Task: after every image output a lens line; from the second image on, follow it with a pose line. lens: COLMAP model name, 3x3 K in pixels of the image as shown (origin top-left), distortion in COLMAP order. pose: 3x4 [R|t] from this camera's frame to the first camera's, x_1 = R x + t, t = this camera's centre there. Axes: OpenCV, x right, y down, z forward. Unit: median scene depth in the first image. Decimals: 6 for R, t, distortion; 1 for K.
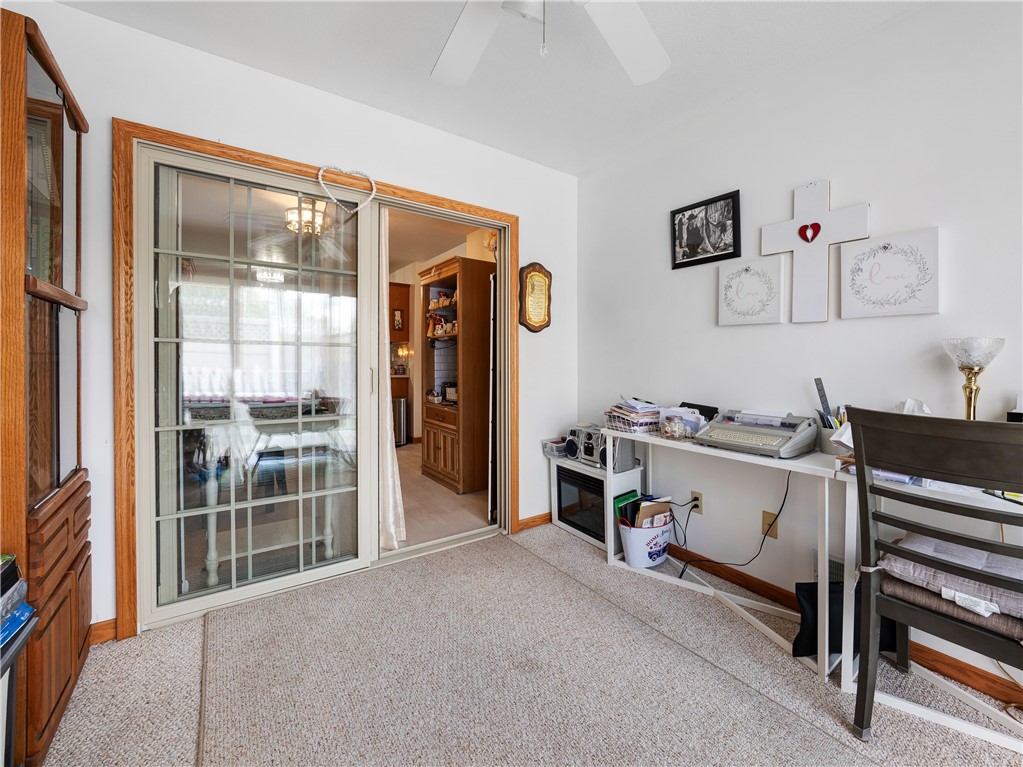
lens RADIAL K [[418.9, 0, 511.8], [0, 418.9, 374.0], [0, 0, 1]] dist [-0.010809, 0.001253]
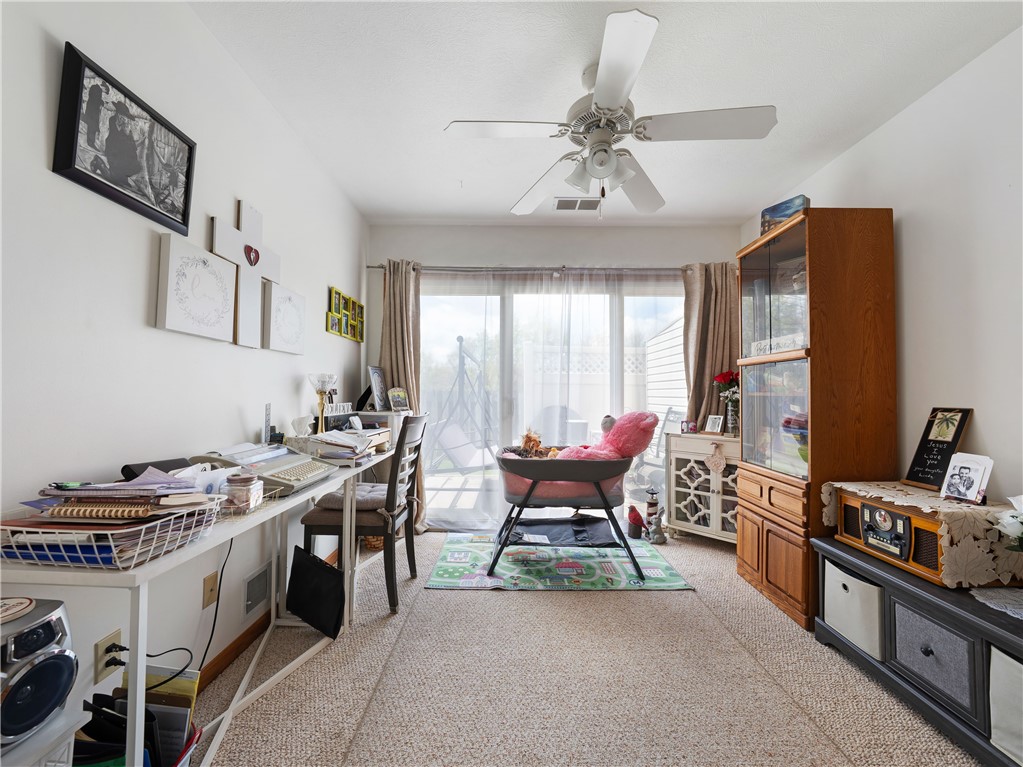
lens RADIAL K [[418.9, 0, 511.0], [0, 418.9, 386.9], [0, 0, 1]] dist [-0.010809, 0.001253]
pose [[-0.820916, -0.004121, 0.571035, -0.283833], [-0.006856, 0.999973, -0.002640, -0.027364], [-0.571008, -0.006082, -0.820922, 1.191197]]
